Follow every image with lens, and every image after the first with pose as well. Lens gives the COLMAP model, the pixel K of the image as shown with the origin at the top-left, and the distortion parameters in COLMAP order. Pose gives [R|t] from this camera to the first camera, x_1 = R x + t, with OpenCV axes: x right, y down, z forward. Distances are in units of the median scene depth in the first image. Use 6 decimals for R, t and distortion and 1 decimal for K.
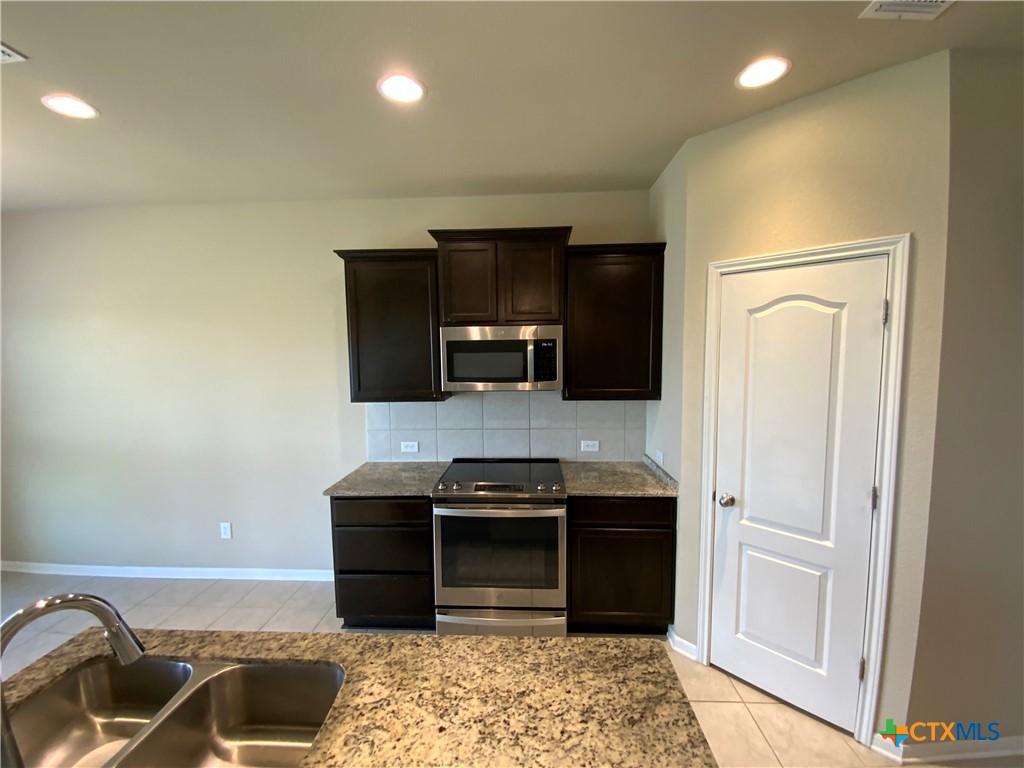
lens RADIAL K [[415.6, 0, 510.2], [0, 415.6, 389.8], [0, 0, 1]] dist [0.010333, -0.011705]
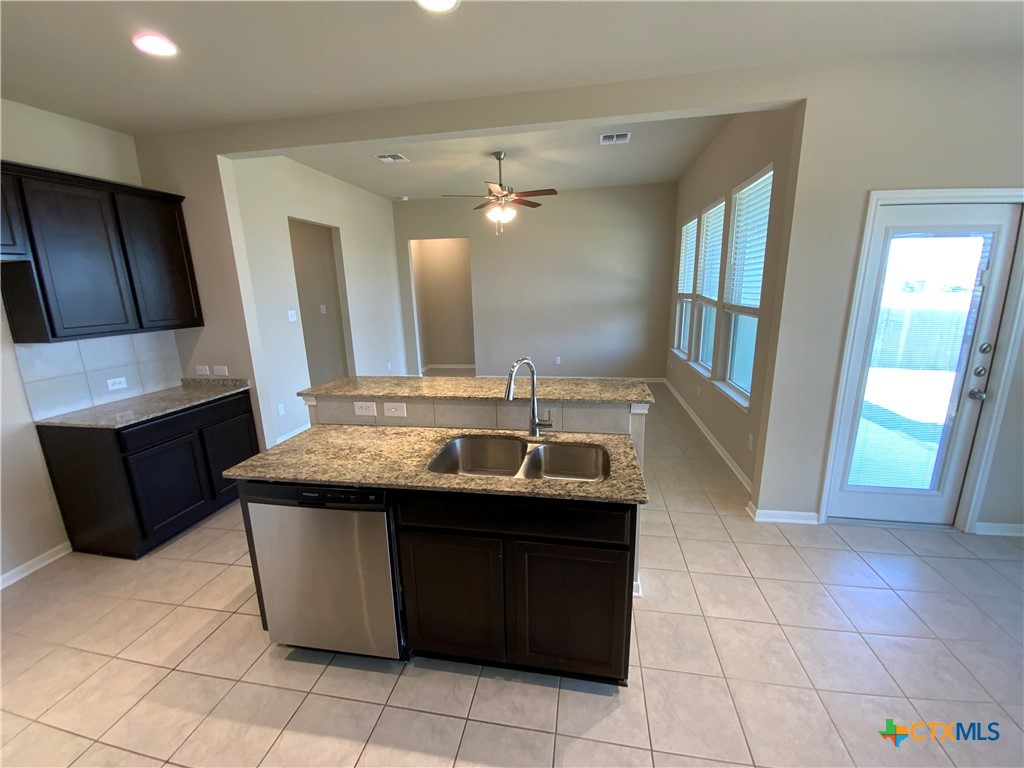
lens RADIAL K [[415.6, 0, 515.4], [0, 415.6, 382.1], [0, 0, 1]] dist [0.010333, -0.011705]
pose [[-0.991337, 0.010323, 0.130939, -0.442039], [0.051267, 0.948241, 0.313385, -0.056526], [-0.120927, 0.317383, -0.940556, 1.101055]]
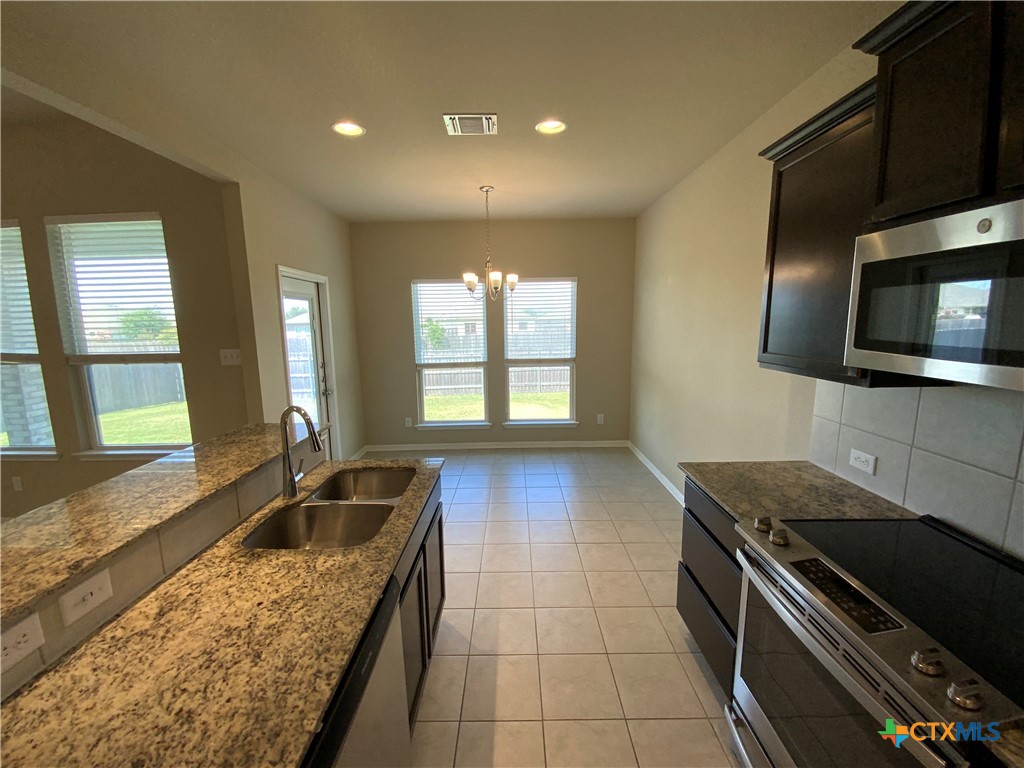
lens RADIAL K [[415.6, 0, 512.1], [0, 415.6, 386.1], [0, 0, 1]] dist [0.010333, -0.011705]
pose [[0.046388, 0.169716, -0.984401, 0.375937], [-0.080791, 0.982870, 0.165645, -0.026342], [0.995651, 0.071847, 0.059305, 0.635966]]
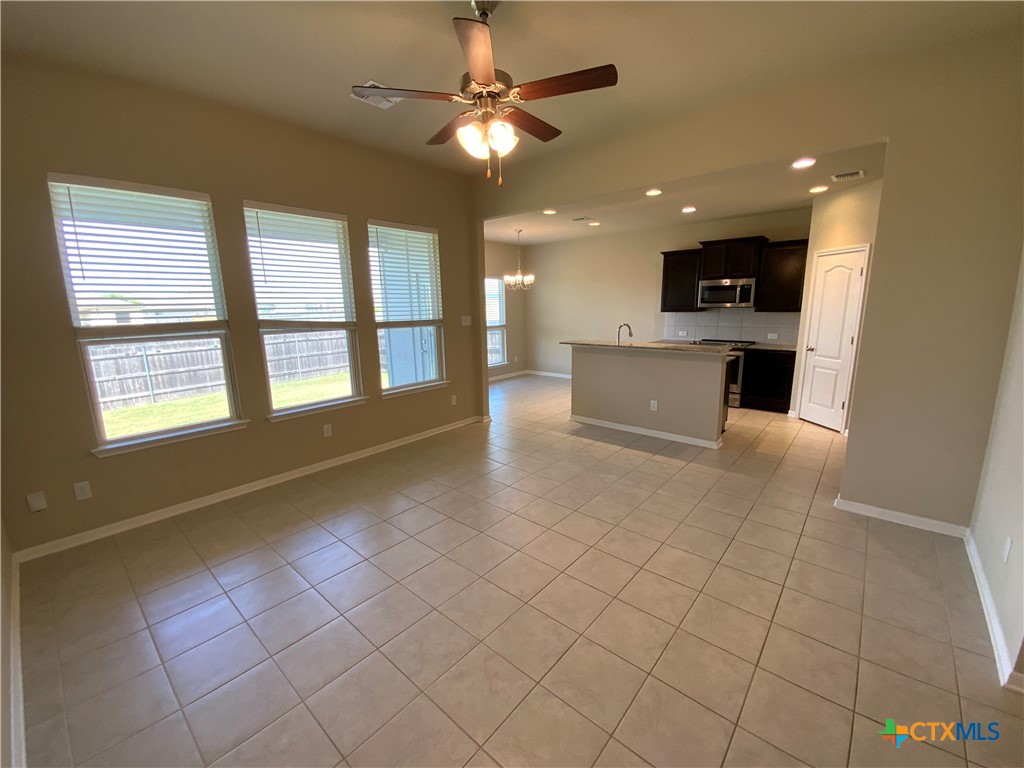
lens RADIAL K [[415.6, 0, 506.9], [0, 415.6, 384.1], [0, 0, 1]] dist [0.010333, -0.011705]
pose [[0.777865, 0.119969, -0.616874, 0.617291], [-0.053203, 0.990657, 0.125574, 0.238638], [0.626175, -0.064860, 0.776980, -1.931904]]
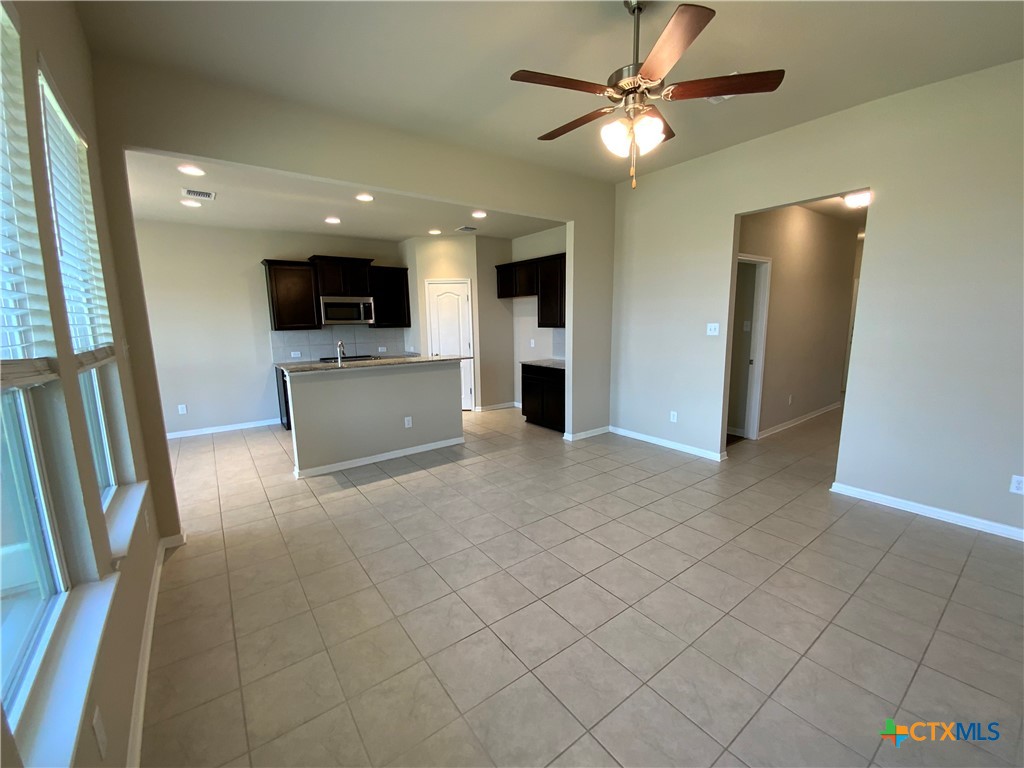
lens RADIAL K [[415.6, 0, 516.2], [0, 415.6, 386.5], [0, 0, 1]] dist [0.010333, -0.011705]
pose [[0.769676, -0.101921, 0.630247, -0.966936], [0.065365, 0.994568, 0.081011, 0.267165], [-0.635080, -0.021156, 0.772157, -1.729021]]
